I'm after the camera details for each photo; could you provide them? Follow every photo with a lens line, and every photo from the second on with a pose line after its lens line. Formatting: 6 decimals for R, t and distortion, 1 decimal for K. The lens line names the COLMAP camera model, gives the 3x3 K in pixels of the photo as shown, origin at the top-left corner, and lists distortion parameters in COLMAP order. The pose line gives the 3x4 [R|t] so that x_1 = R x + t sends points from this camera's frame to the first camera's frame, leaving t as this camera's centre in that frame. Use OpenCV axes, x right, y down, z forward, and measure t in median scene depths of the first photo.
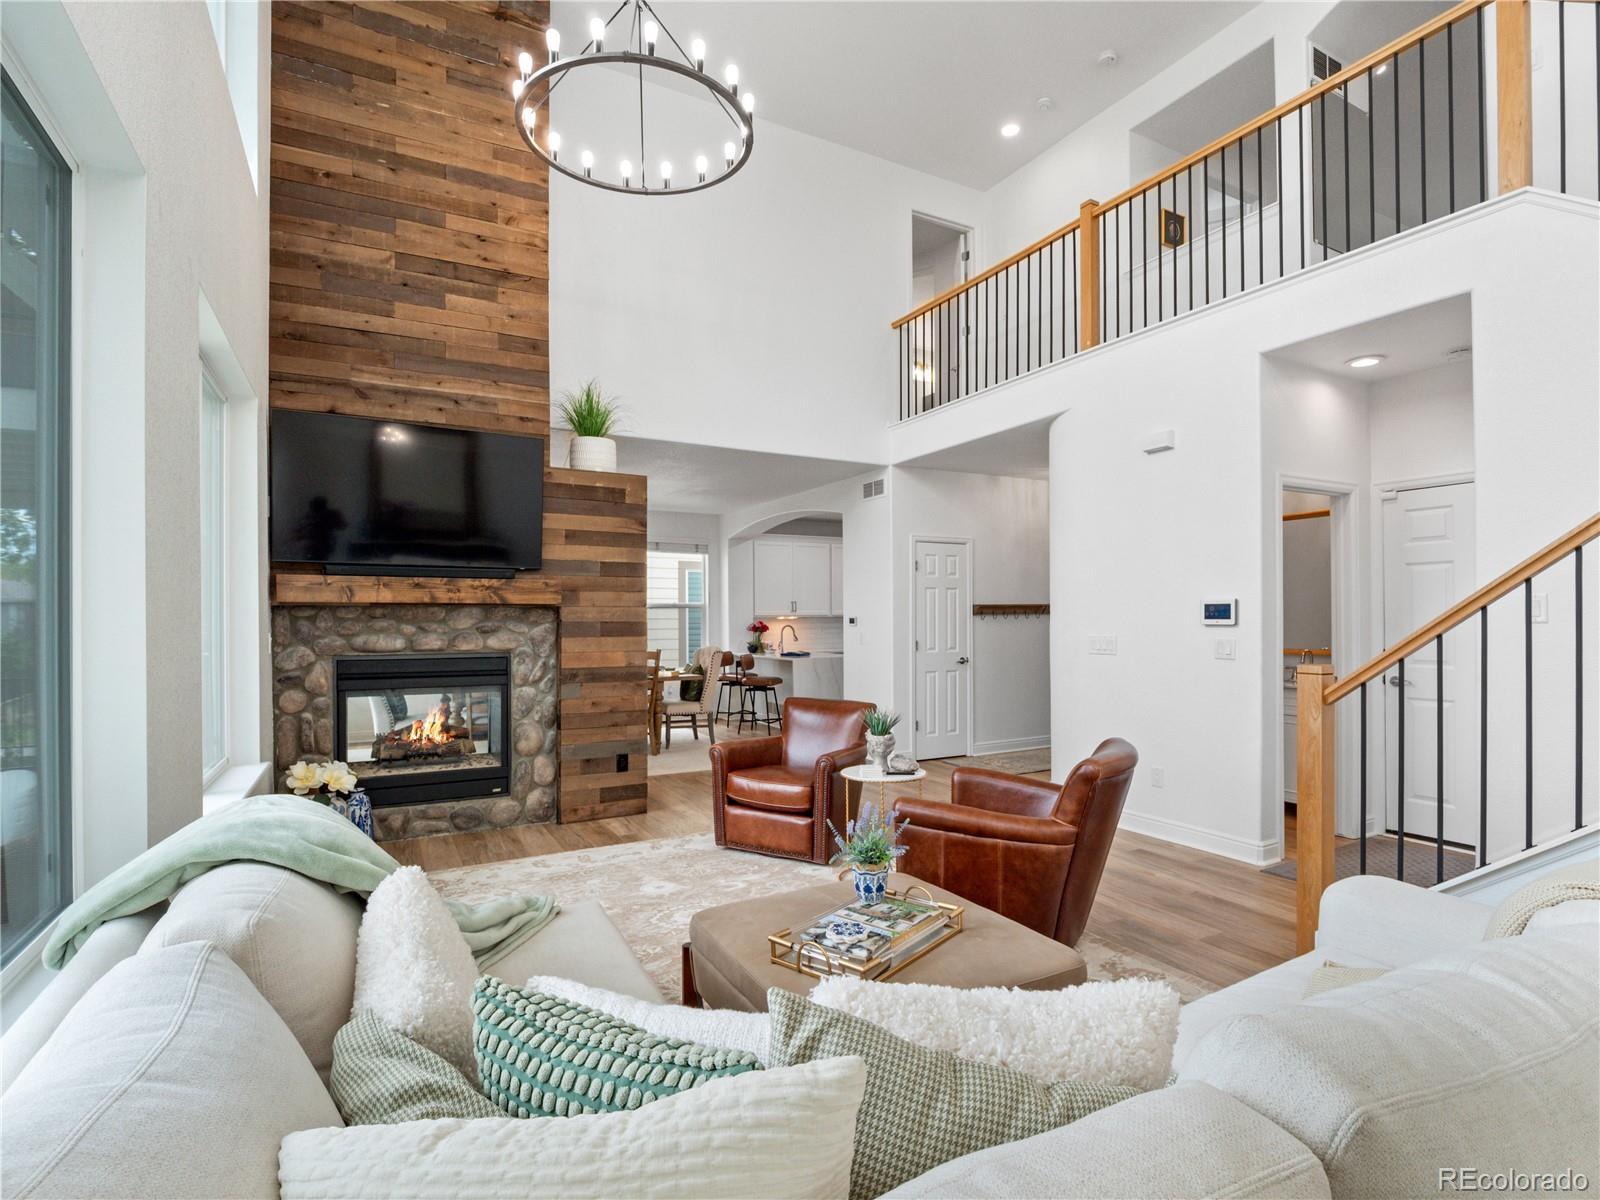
lens RADIAL K [[784.0, 0, 791.7], [0, 784.0, 613.2], [0, 0, 1]] dist [-0.007280, 0.000322]
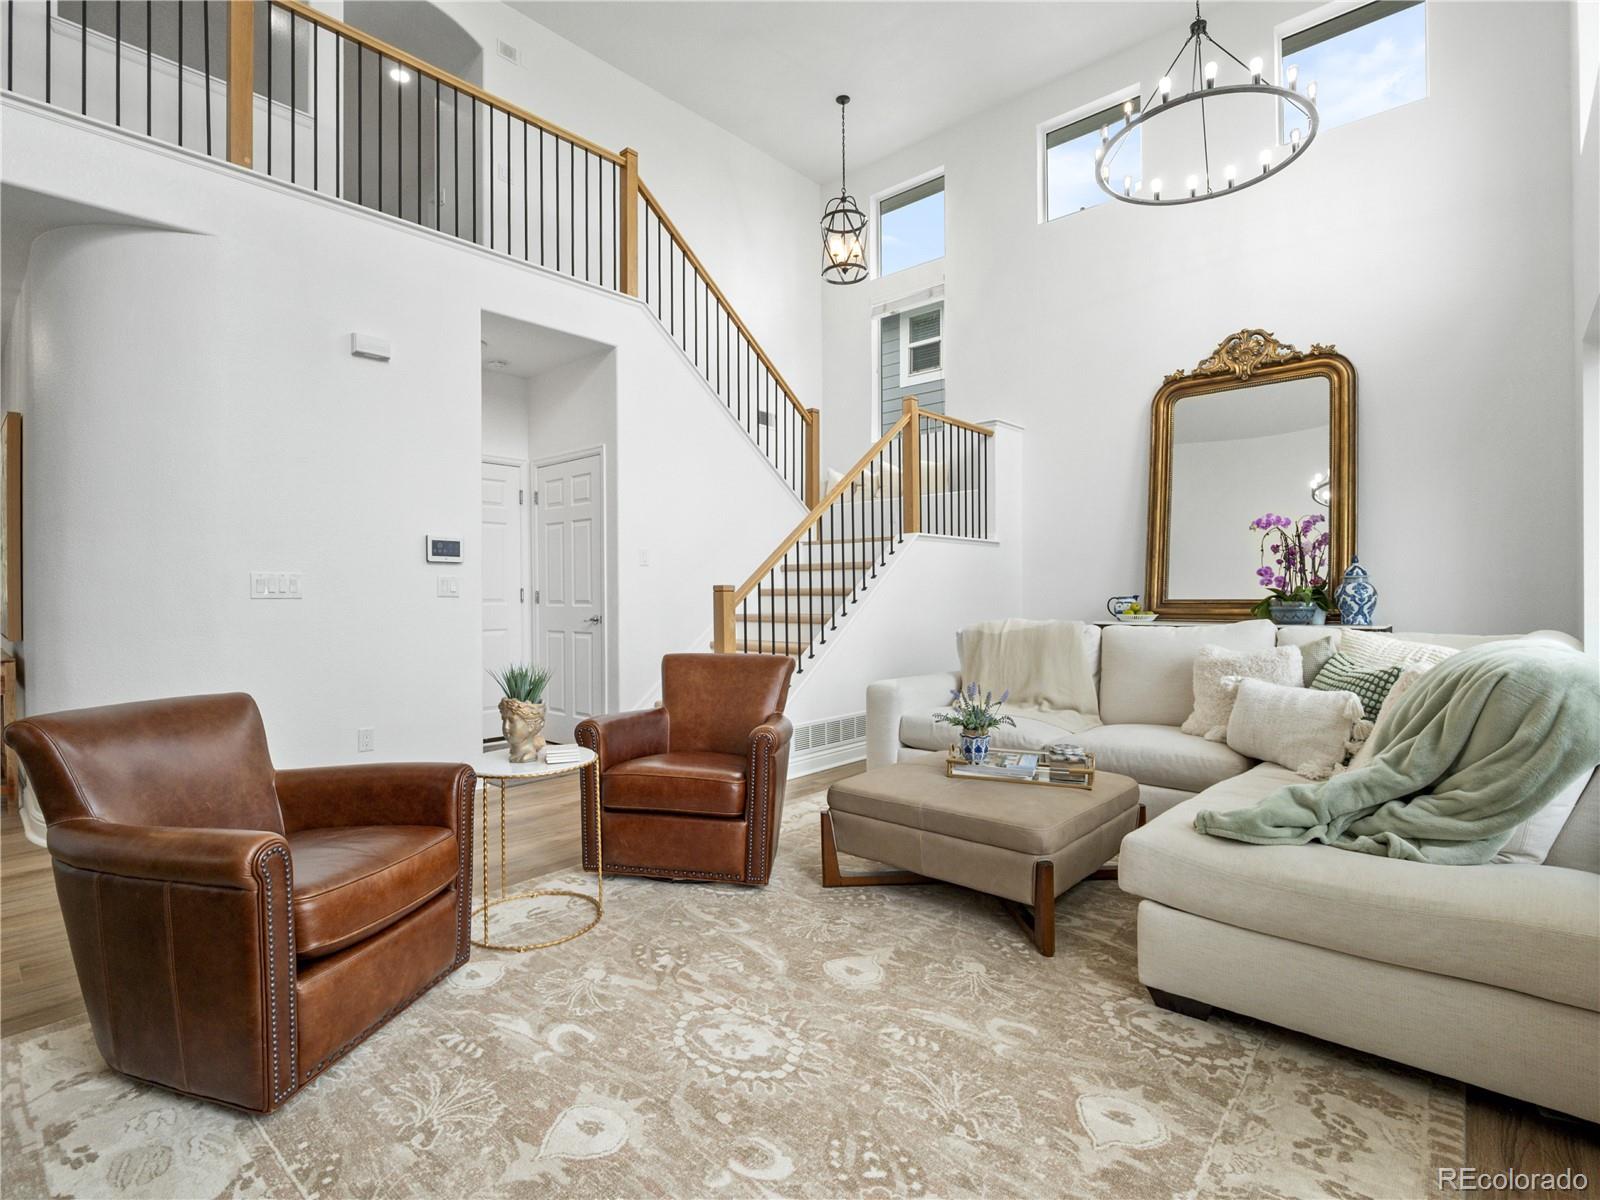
lens RADIAL K [[784.0, 0, 796.7], [0, 784.0, 597.0], [0, 0, 1]] dist [-0.007280, 0.000322]
pose [[-0.327405, -0.003902, 0.944876, -0.531962], [-0.005245, 0.999984, 0.002312, 0.054228], [-0.944869, -0.004199, -0.327420, 0.910270]]
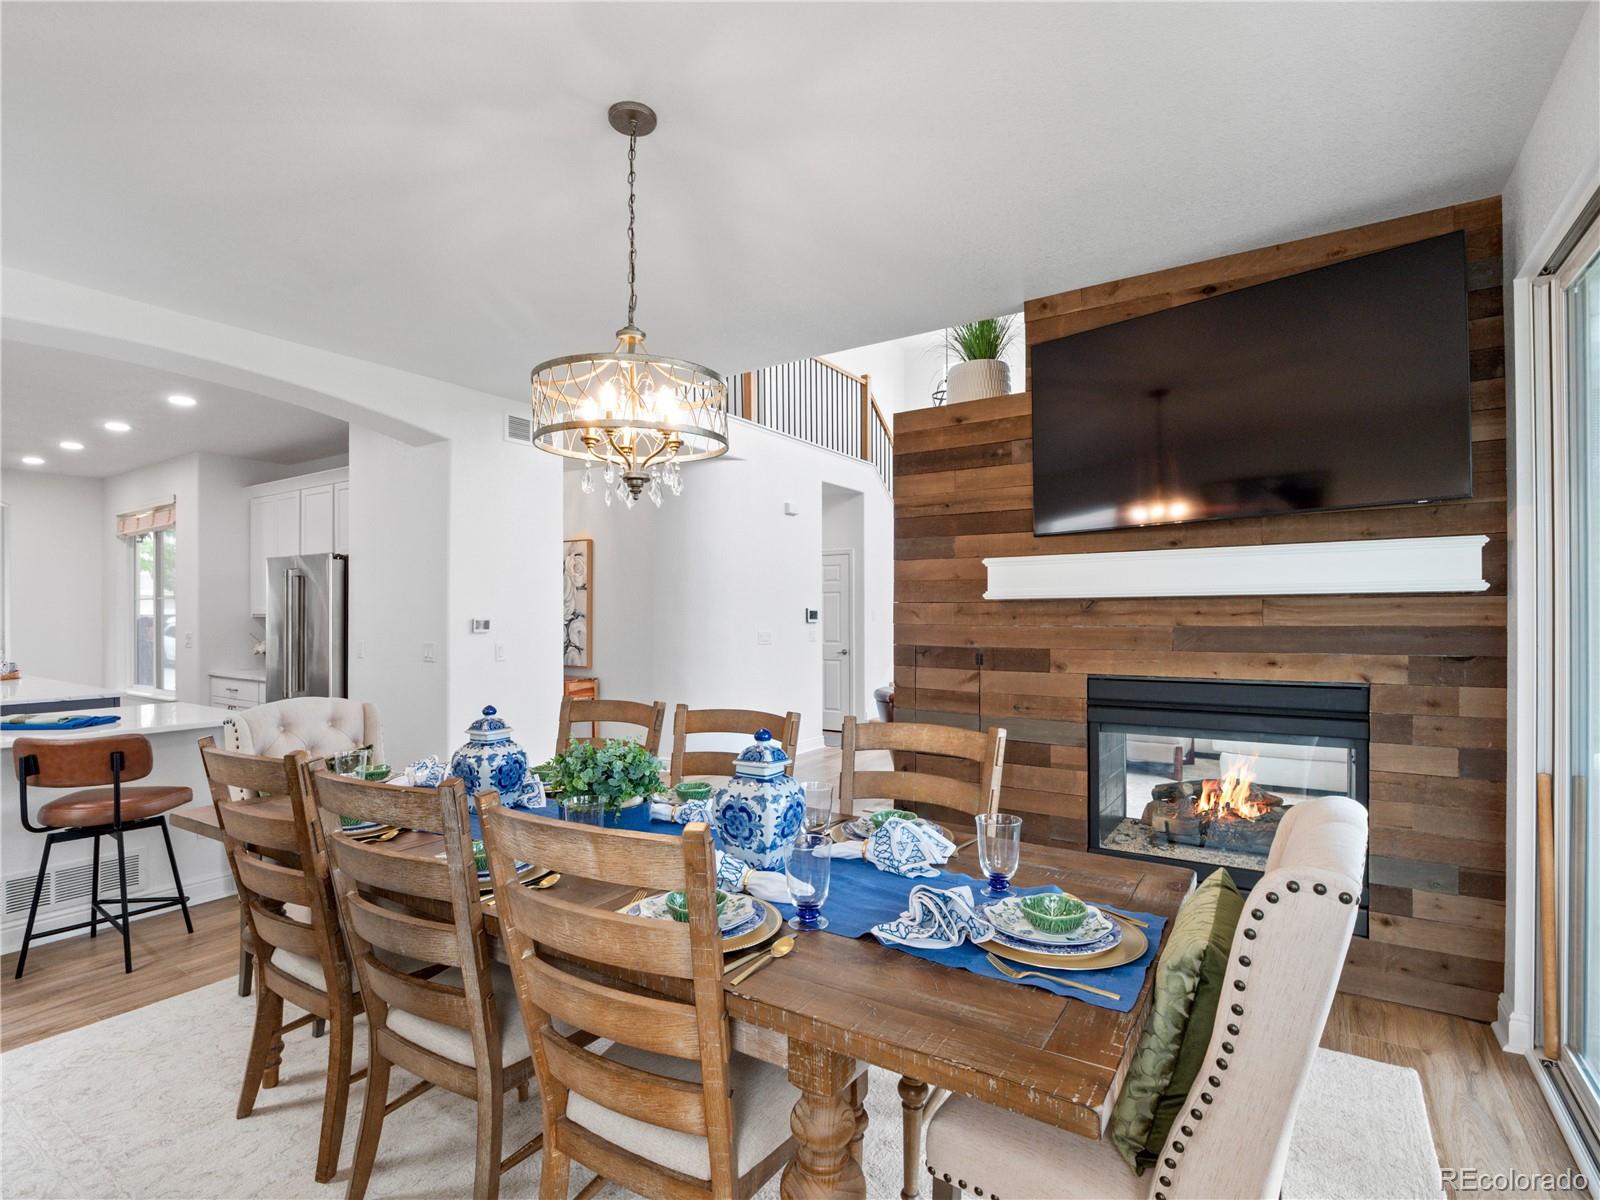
lens RADIAL K [[784.0, 0, 795.2], [0, 784.0, 606.2], [0, 0, 1]] dist [-0.007280, 0.000322]
pose [[-0.477114, 0.013439, 0.878738, -1.017692], [-0.004641, 0.999831, -0.017811, 0.010408], [-0.878829, -0.012576, -0.476971, 1.903891]]
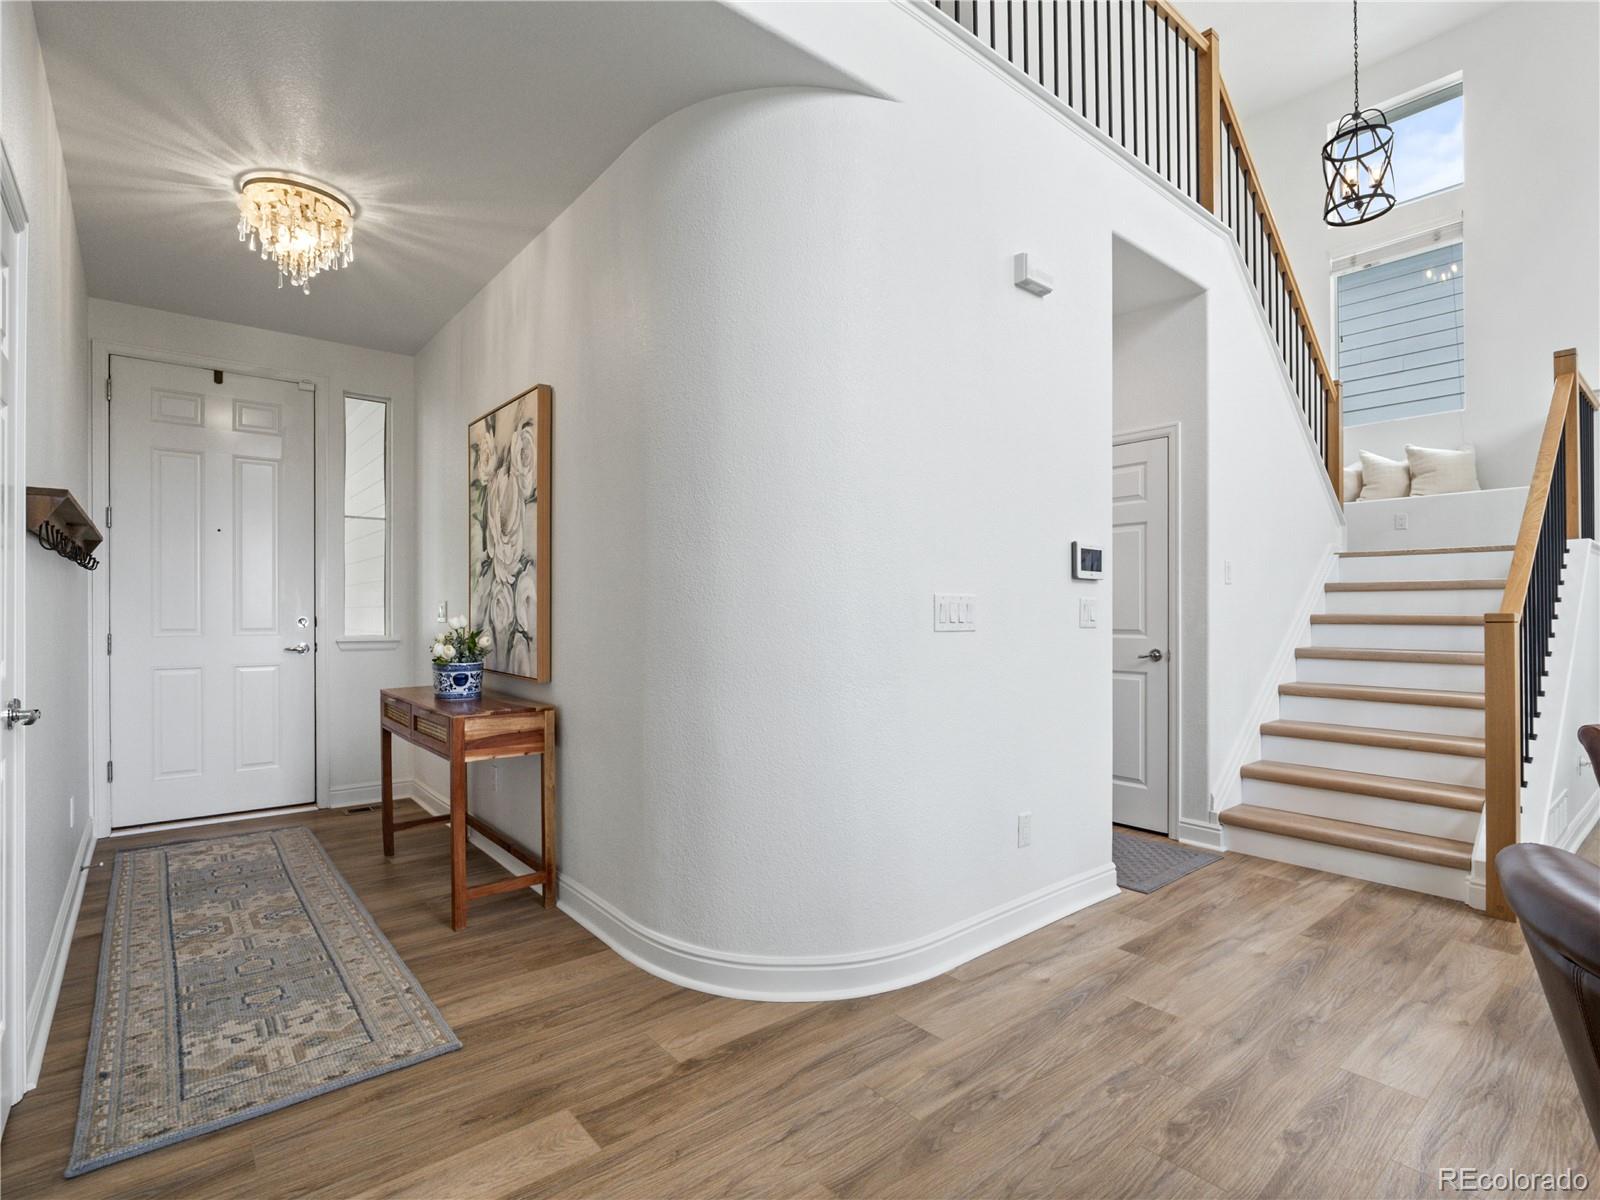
lens RADIAL K [[784.0, 0, 794.3], [0, 784.0, 615.9], [0, 0, 1]] dist [-0.007280, 0.000322]
pose [[-0.189647, -0.002098, 0.981850, -0.099855], [-0.009018, 0.999959, 0.000395, 0.050148], [-0.981811, -0.008780, -0.189658, 1.405470]]
